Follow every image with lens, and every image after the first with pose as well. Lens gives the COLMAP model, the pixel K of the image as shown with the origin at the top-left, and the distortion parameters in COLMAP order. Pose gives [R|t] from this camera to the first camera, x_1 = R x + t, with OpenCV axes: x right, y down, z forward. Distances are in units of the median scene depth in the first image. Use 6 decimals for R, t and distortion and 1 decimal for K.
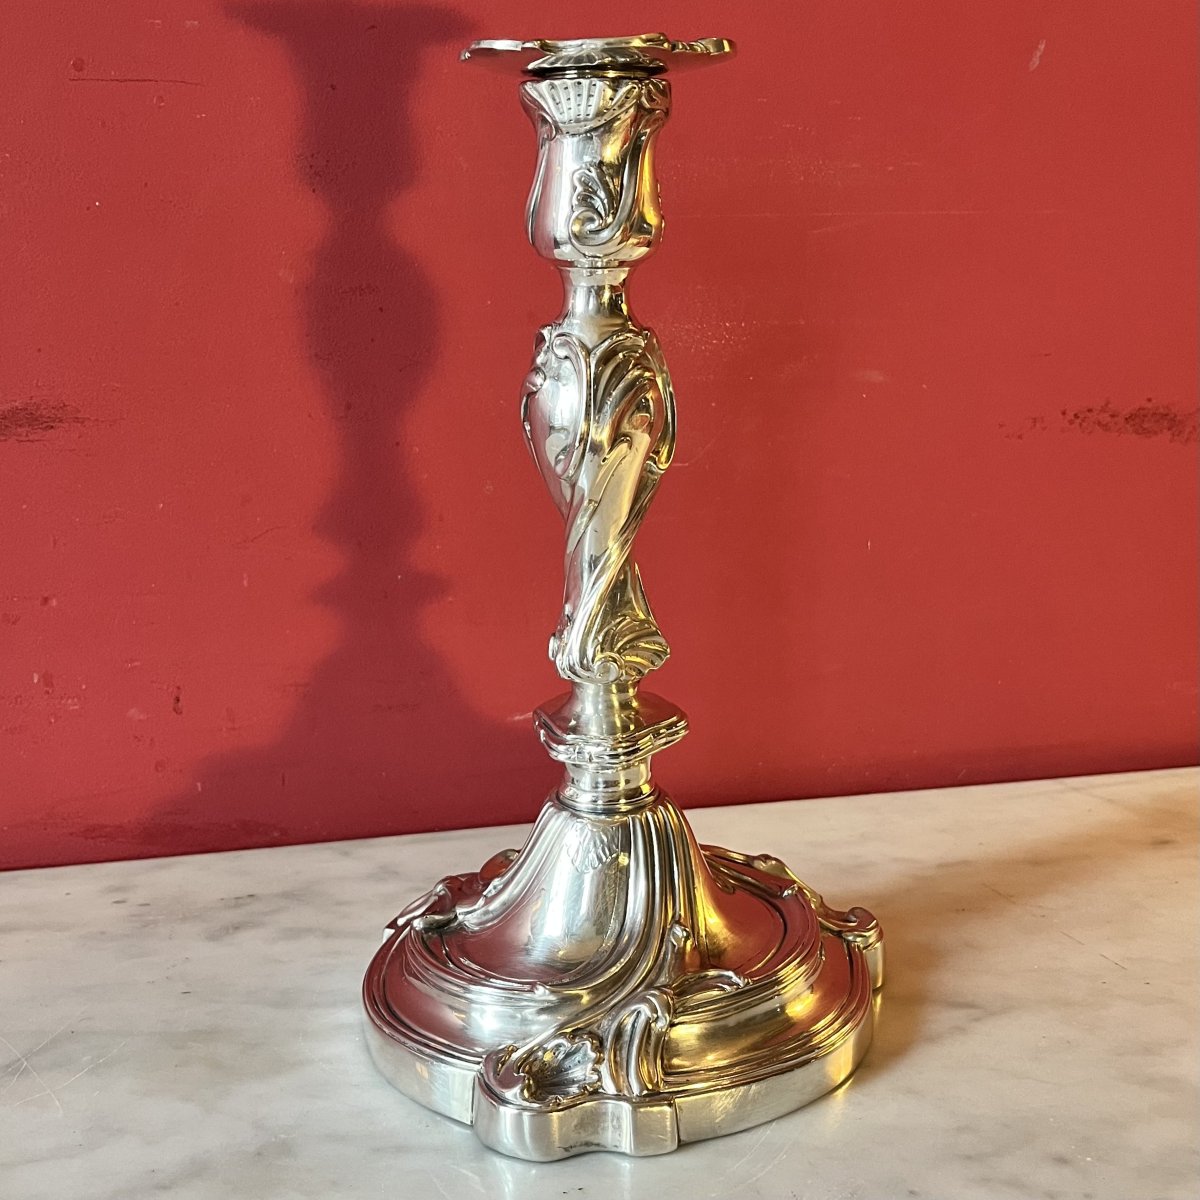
lens RADIAL K [[1239.1, 0, 600.0], [0, 1239.1, 600.0], [0, 0, 1]] dist [-0.088718, 0.009552]
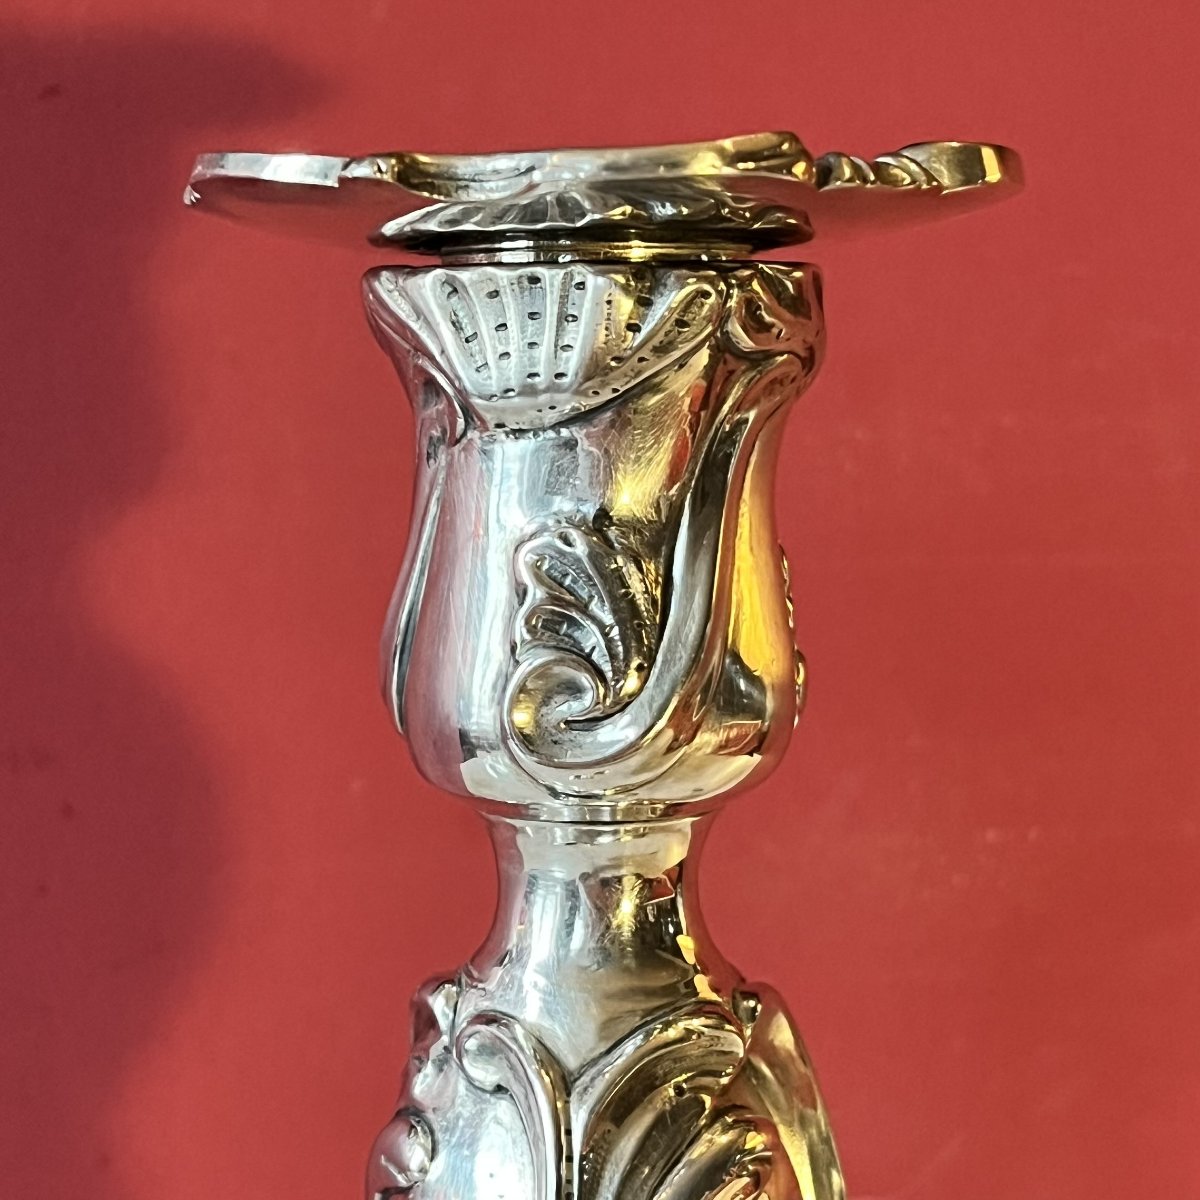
lens RADIAL K [[2690.1, 0, 600.0], [0, 2690.1, 600.0], [0, 0, 1]] dist [0.061831, 0.278702]
pose [[0.999233, 0.003857, -0.038974, 0.027719], [-0.013476, 0.968234, -0.249683, -0.158964], [0.036773, 0.250016, 0.967543, 0.321927]]
